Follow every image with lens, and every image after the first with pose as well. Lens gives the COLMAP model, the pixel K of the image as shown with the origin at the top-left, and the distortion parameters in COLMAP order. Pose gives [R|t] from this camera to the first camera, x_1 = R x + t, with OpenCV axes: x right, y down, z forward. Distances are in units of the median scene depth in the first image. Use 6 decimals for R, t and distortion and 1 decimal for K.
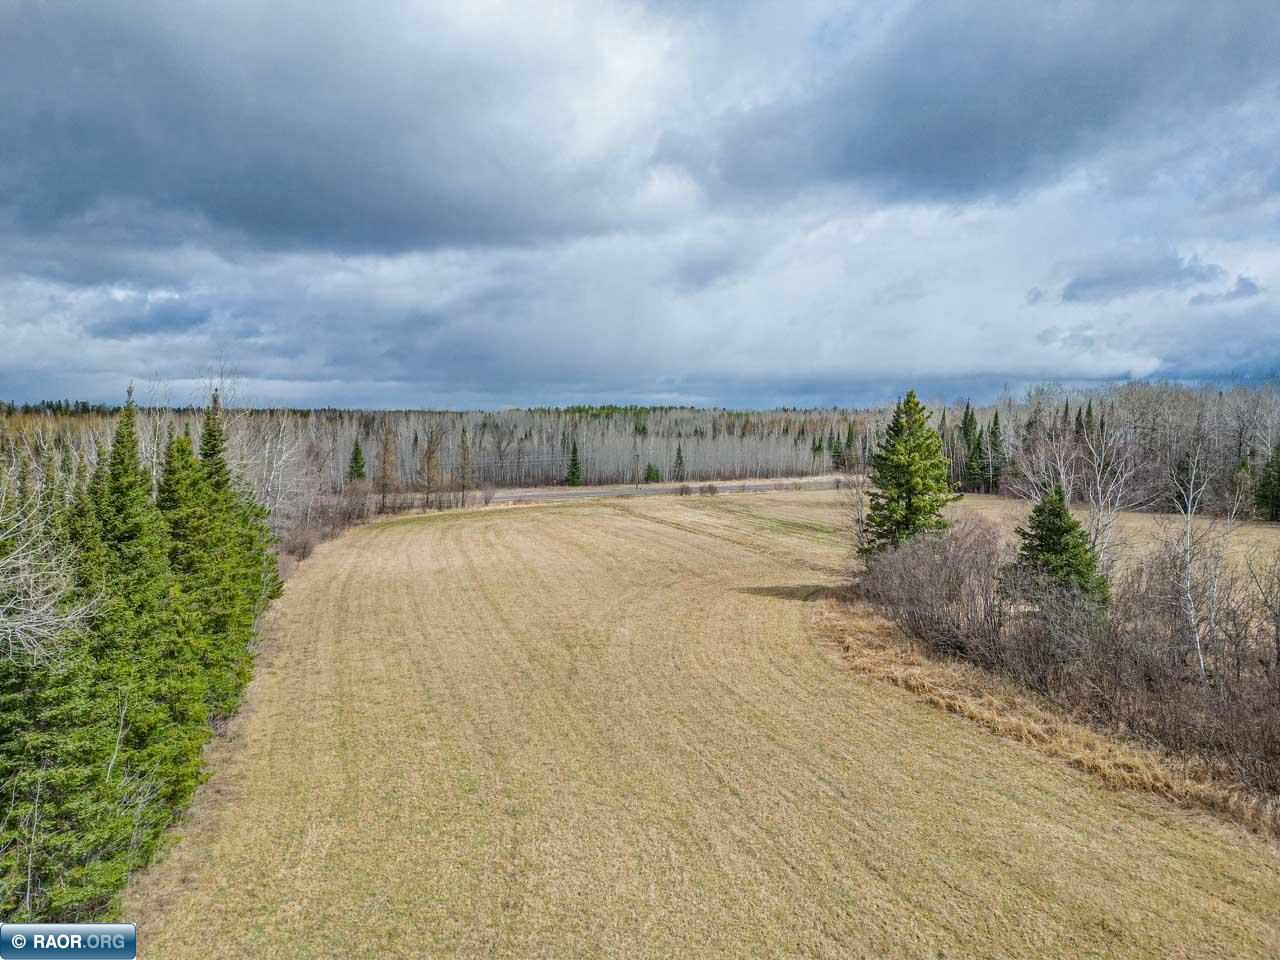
lens RADIAL K [[877.8, 0, 645.0], [0, 877.8, 481.5], [0, 0, 1]] dist [0.094466, -0.101622]
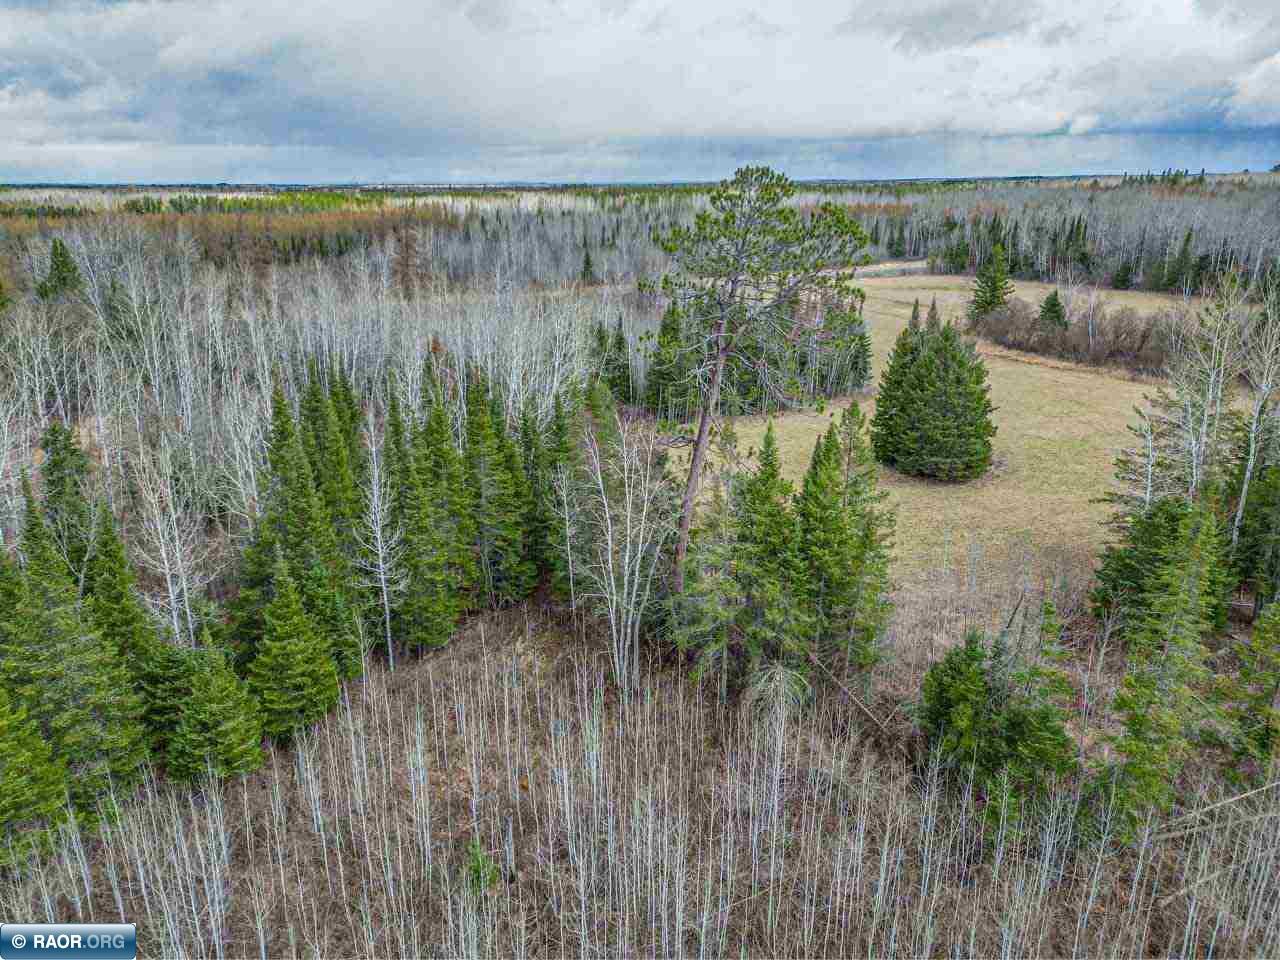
lens RADIAL K [[877.8, 0, 645.0], [0, 877.8, 481.5], [0, 0, 1]] dist [0.094466, -0.101622]
pose [[0.999750, -0.001439, 0.022301, -0.282449], [-0.004232, 0.967671, 0.252178, -0.035719], [-0.021943, -0.252210, 0.967424, -0.582784]]
